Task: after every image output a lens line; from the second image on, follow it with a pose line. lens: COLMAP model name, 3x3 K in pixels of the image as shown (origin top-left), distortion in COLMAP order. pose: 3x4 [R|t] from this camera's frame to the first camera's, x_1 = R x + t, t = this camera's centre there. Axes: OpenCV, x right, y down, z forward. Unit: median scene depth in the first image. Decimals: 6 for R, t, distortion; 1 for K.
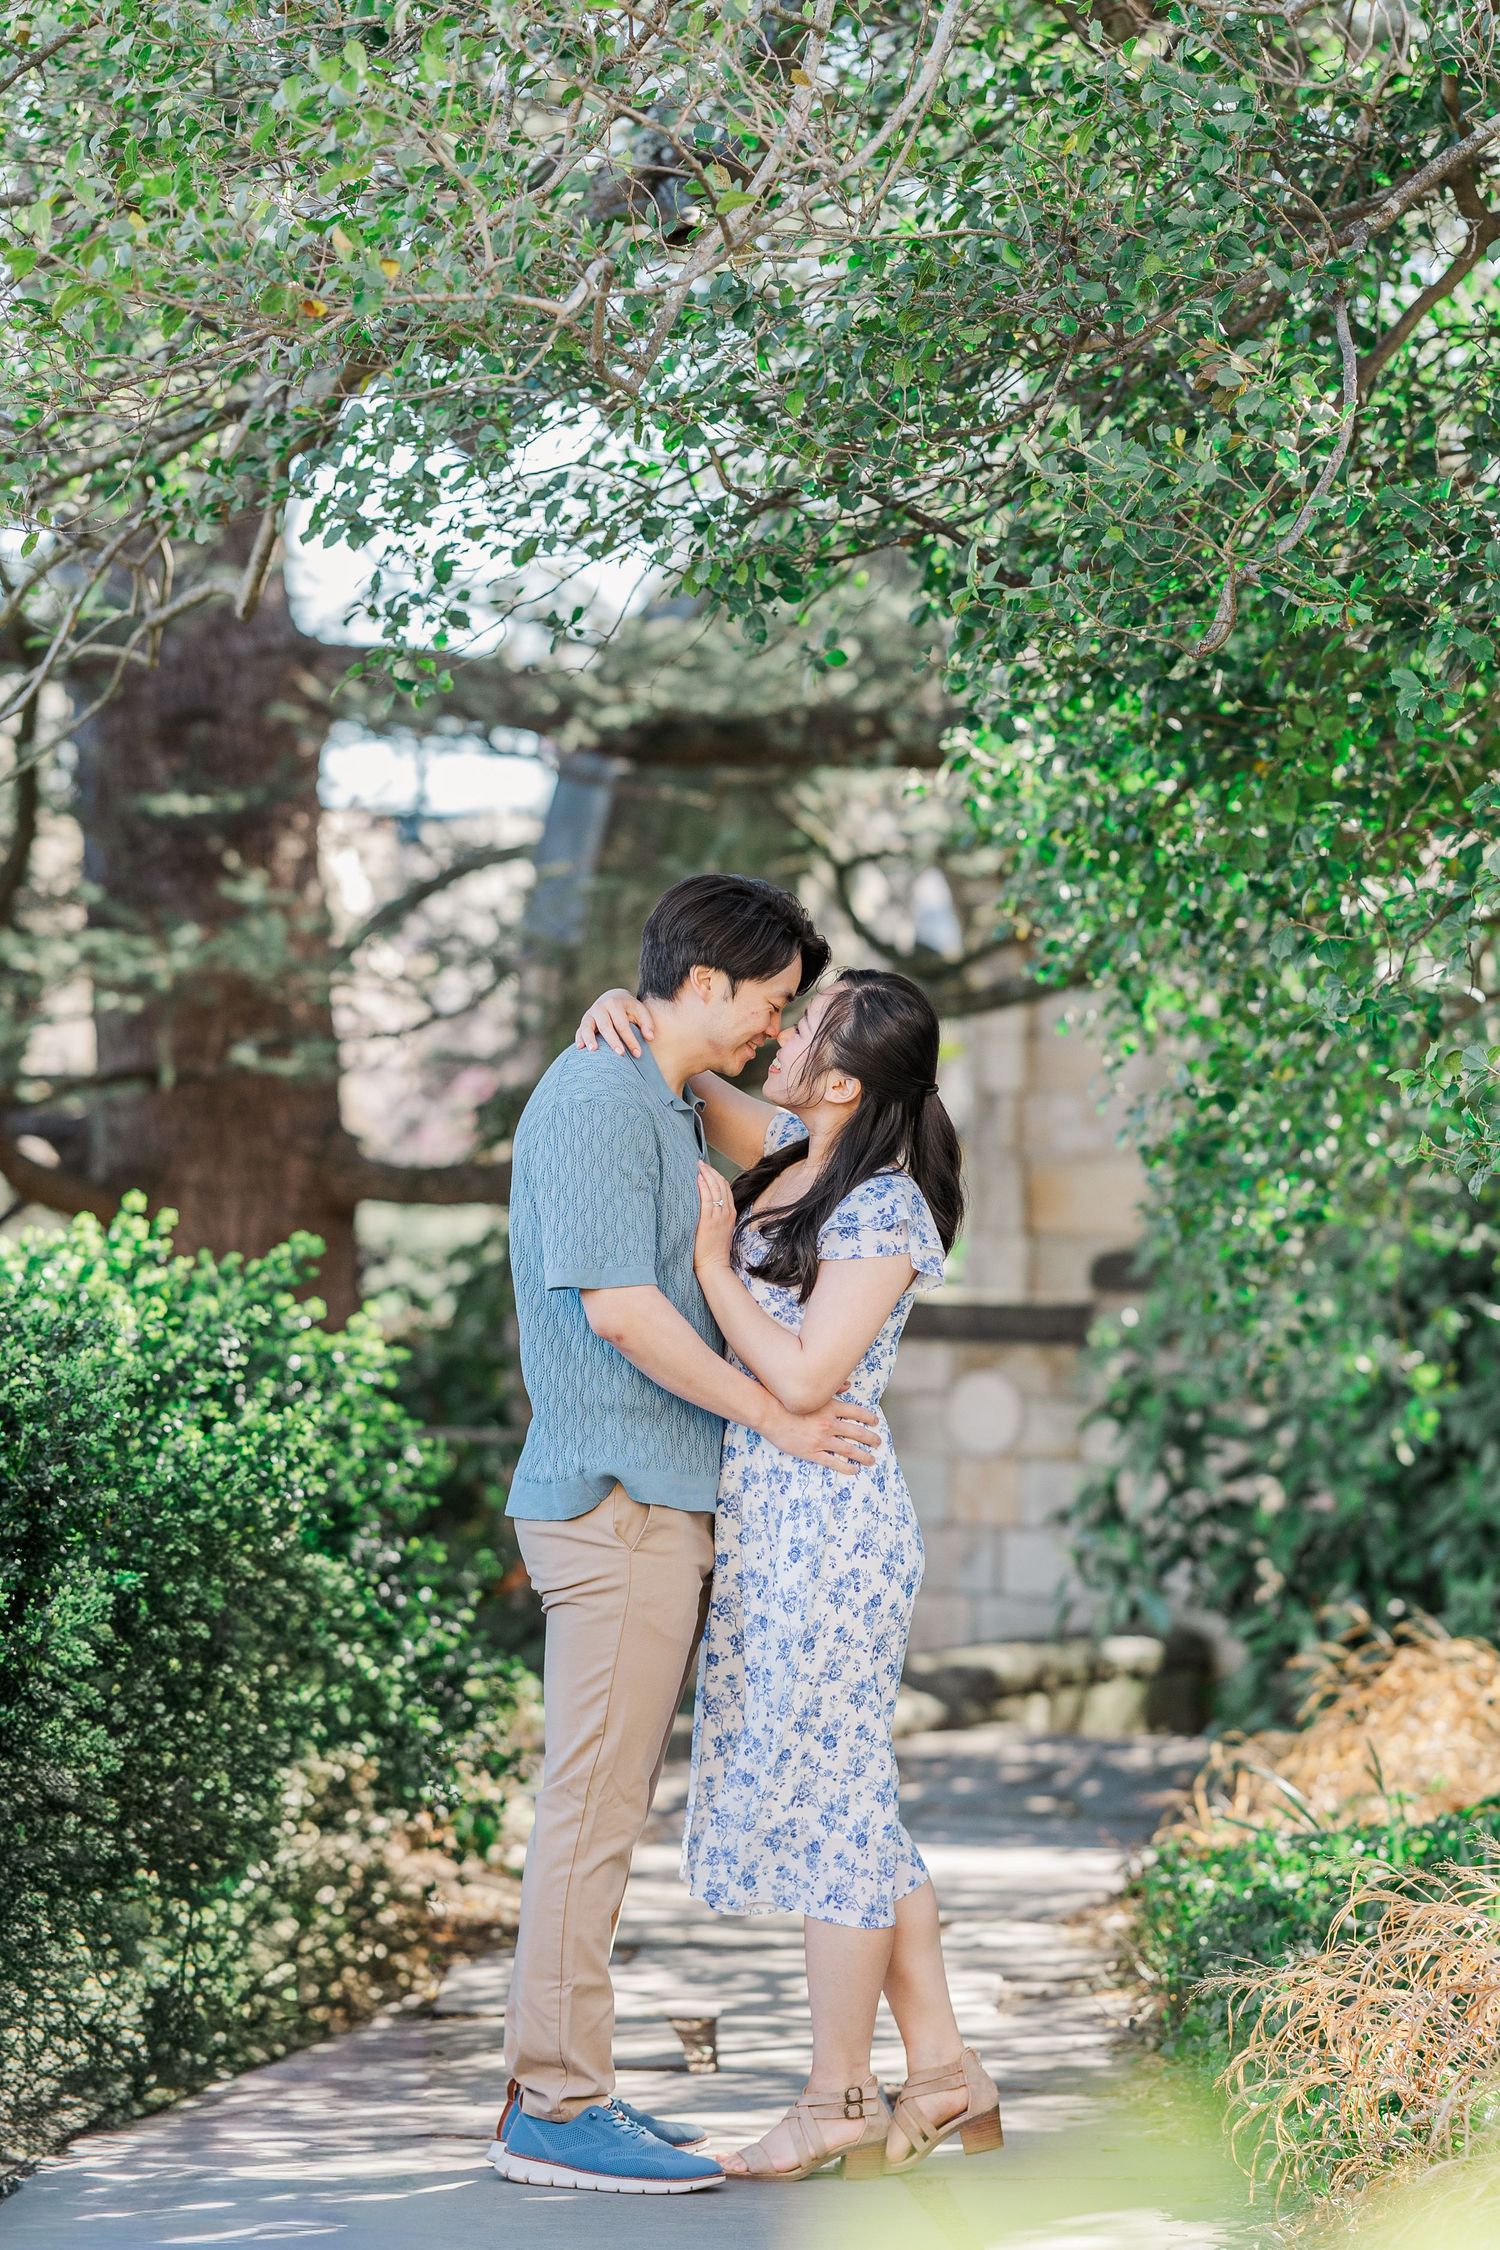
lens RADIAL K [[5604.7, 0, 750.0], [0, 5604.7, 1125.0], [0, 0, 1]] dist [0.073752, -0.321810]
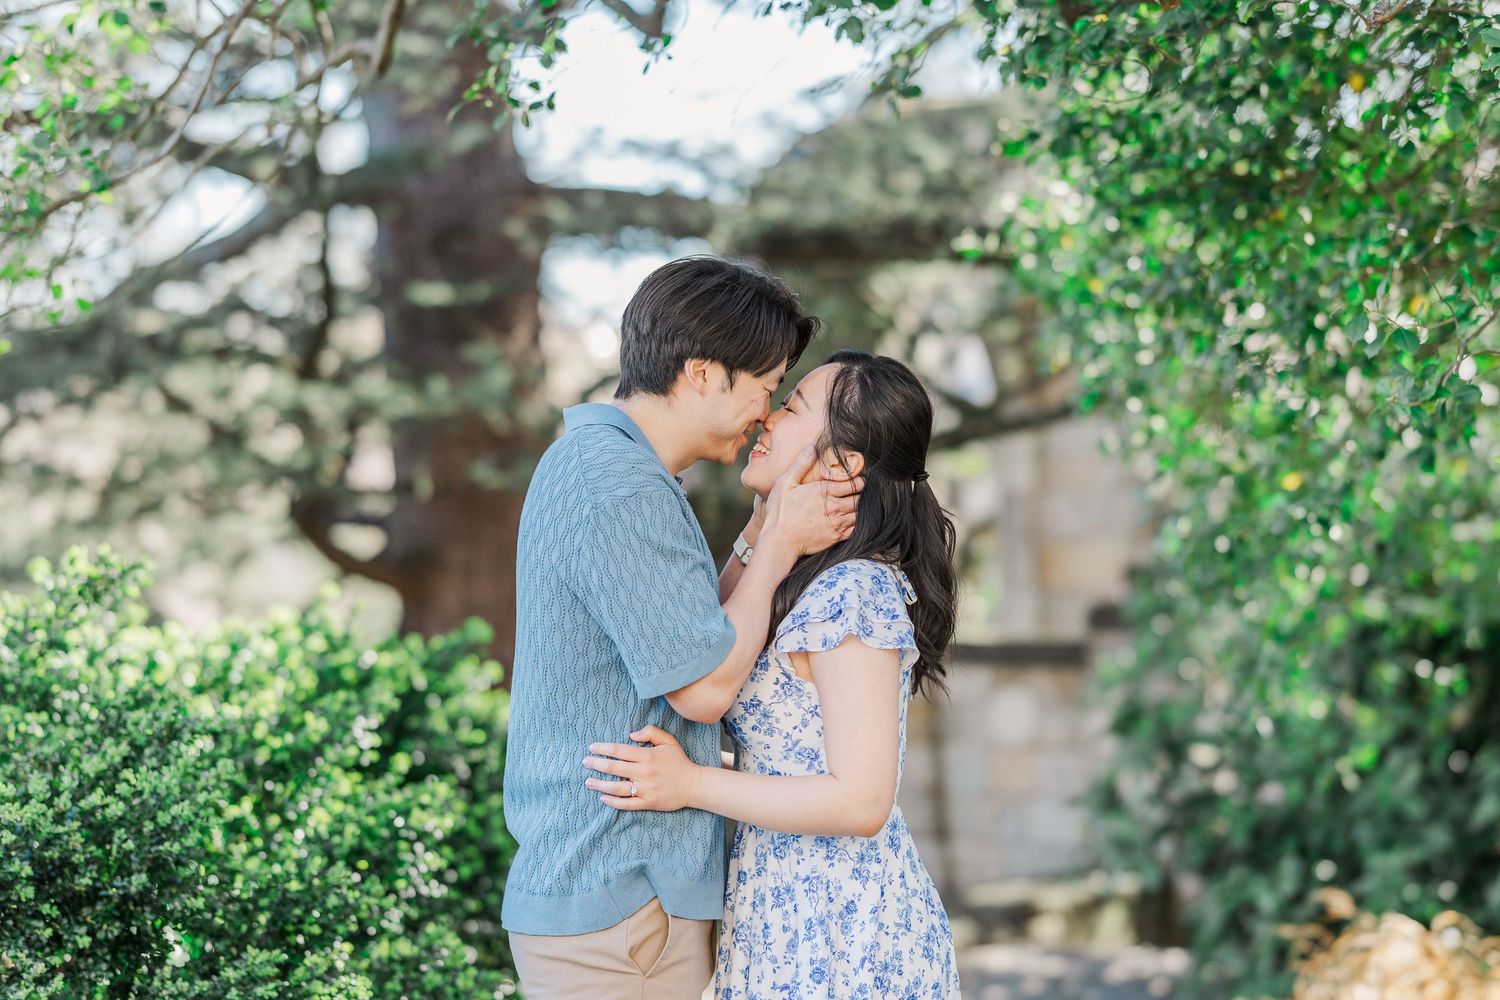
lens RADIAL K [[3559.5, 0, 750.0], [0, 3559.5, 500.0], [0, 0, 1]] dist [0.048544, -0.115618]
pose [[0.999458, -0.014031, -0.029772, 0.002944], [0.013928, 0.999896, -0.003668, -0.001278], [0.029820, 0.003251, 0.999550, 0.105377]]
